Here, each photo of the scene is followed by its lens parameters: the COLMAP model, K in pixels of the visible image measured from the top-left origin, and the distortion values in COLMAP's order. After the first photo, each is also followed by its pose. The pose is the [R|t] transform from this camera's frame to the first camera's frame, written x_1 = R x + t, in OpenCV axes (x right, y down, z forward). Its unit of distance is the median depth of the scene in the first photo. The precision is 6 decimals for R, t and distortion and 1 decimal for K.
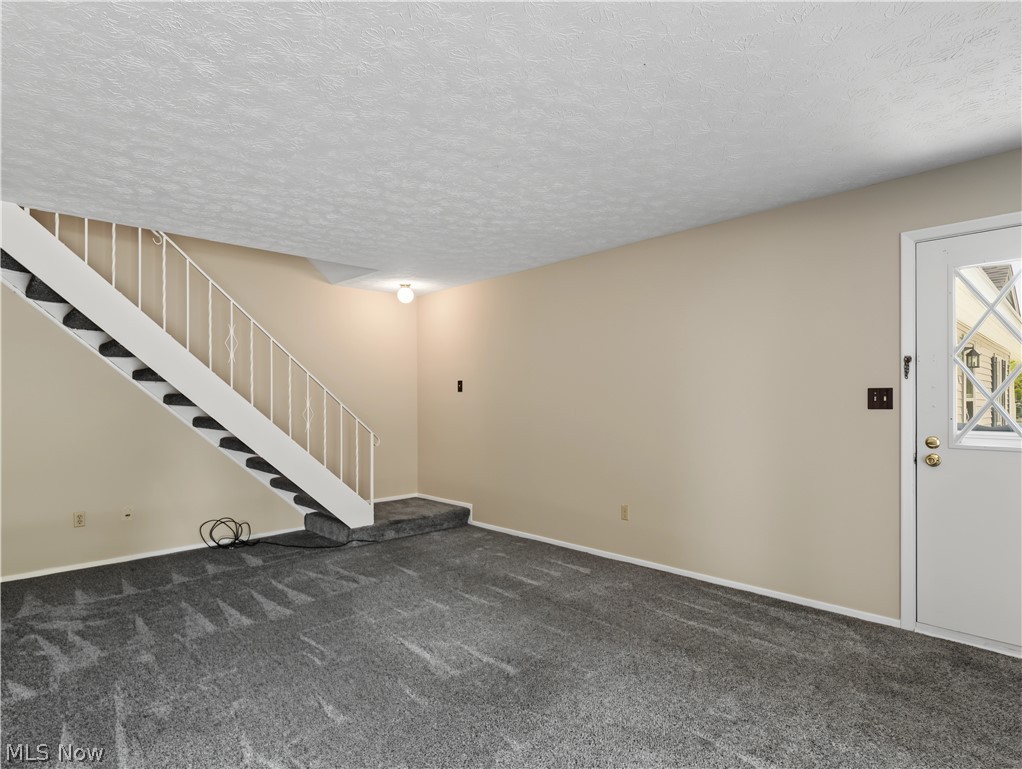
lens RADIAL K [[567.9, 0, 511.0], [0, 567.9, 384.5], [0, 0, 1]] dist [0.001285, 0.000658]
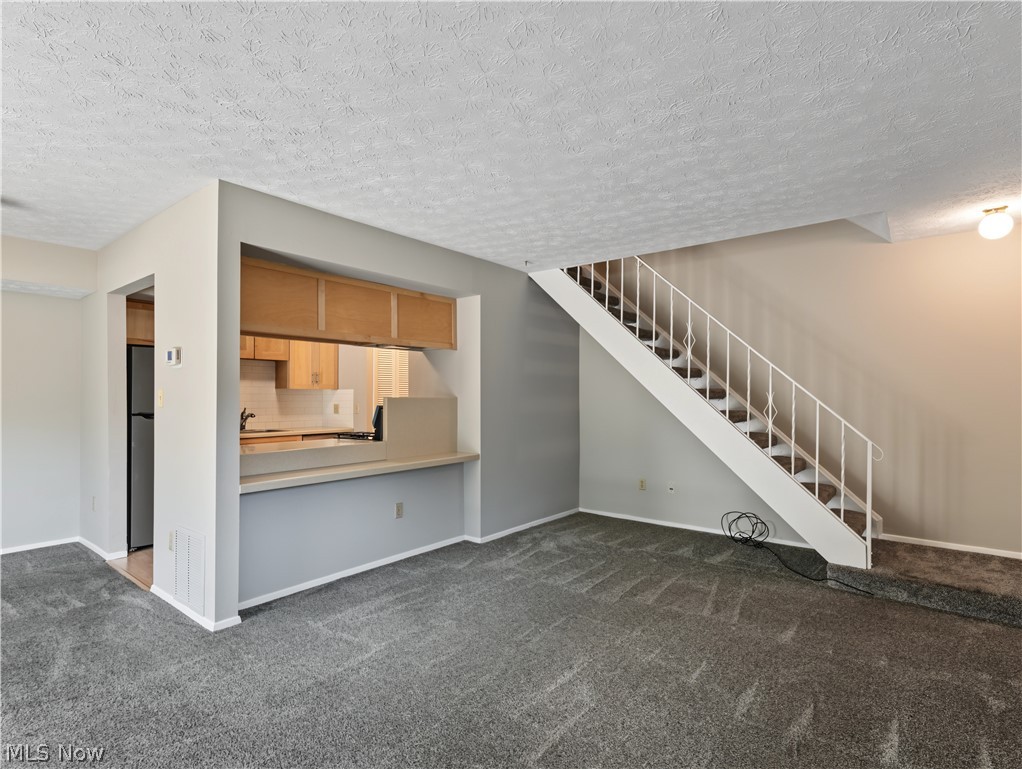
lens RADIAL K [[526.9, 0, 511.0], [0, 526.9, 384.5], [0, 0, 1]] dist [0.001259, 0.000419]
pose [[0.119840, -0.013490, -0.992702, 0.461149], [0.025261, 0.999625, -0.010534, 0.009753], [0.992472, -0.023814, 0.120136, 0.594217]]
